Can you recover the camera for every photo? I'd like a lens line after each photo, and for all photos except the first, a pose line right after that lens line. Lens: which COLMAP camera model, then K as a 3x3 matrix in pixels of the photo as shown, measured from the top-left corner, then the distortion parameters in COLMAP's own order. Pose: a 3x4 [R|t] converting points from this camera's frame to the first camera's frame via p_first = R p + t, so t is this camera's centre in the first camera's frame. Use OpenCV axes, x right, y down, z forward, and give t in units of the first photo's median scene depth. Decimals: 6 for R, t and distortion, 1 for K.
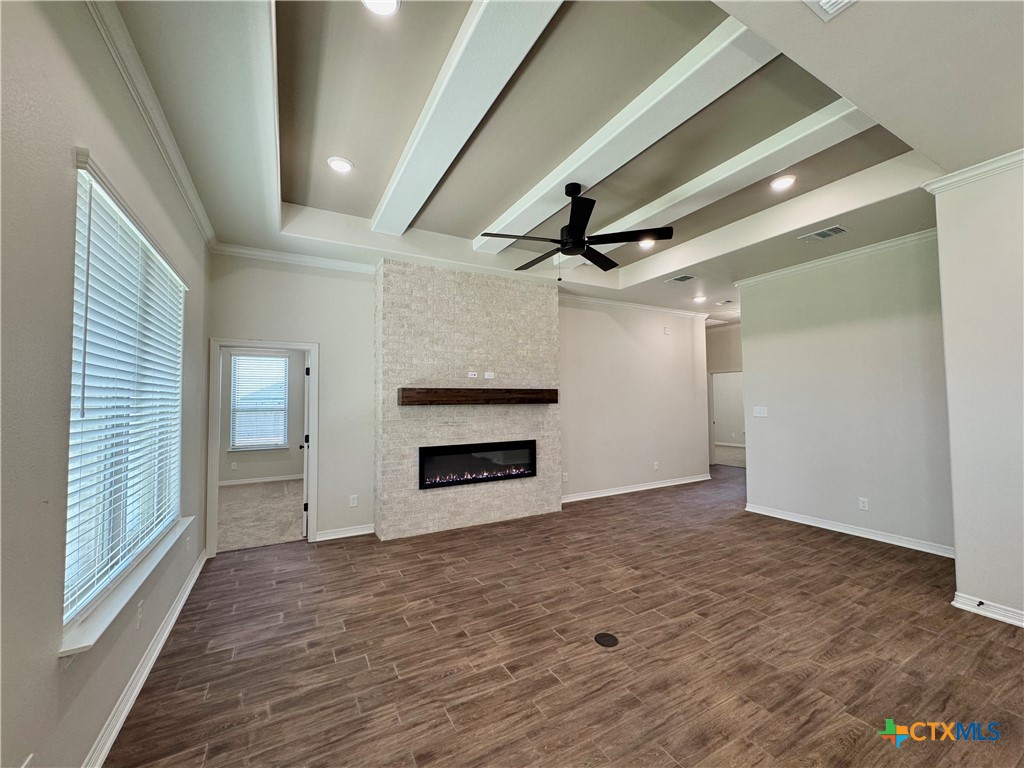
lens RADIAL K [[407.8, 0, 511.9], [0, 407.8, 382.4], [0, 0, 1]] dist [-0.002539, 0.000987]
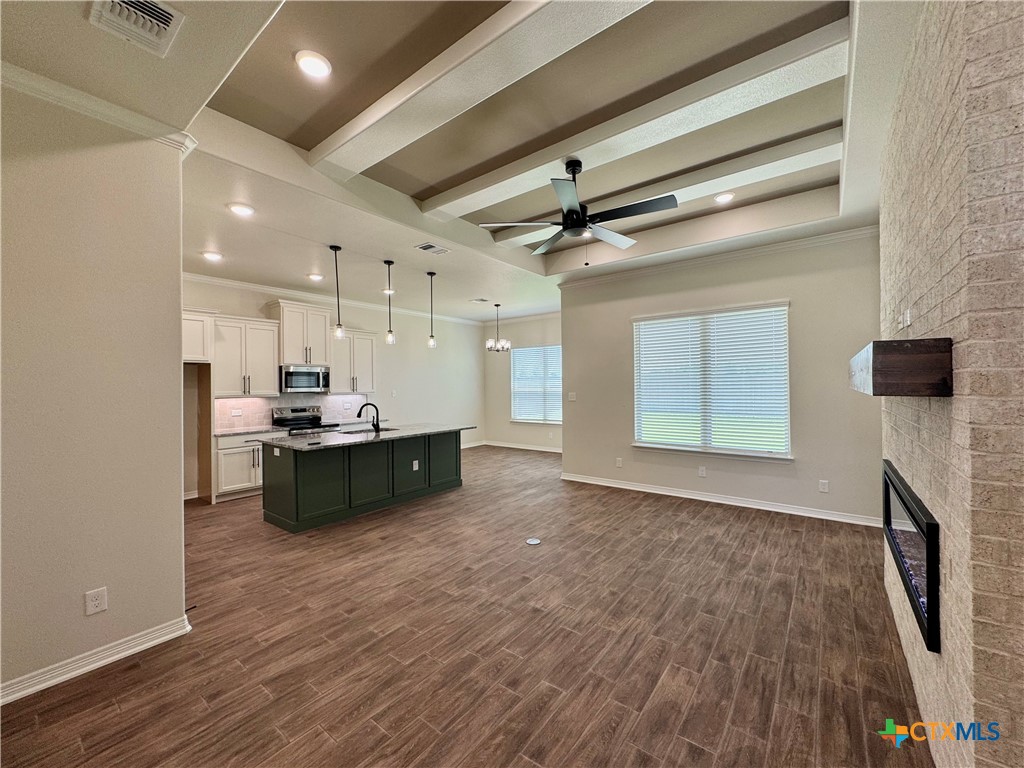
lens RADIAL K [[407.8, 0, 510.3], [0, 407.8, 386.2], [0, 0, 1]] dist [-0.002539, 0.000987]
pose [[-0.920528, 0.022958, -0.390001, 0.806273], [0.039449, 0.998632, -0.034326, 0.084882], [0.388679, -0.046983, -0.920175, 2.162788]]
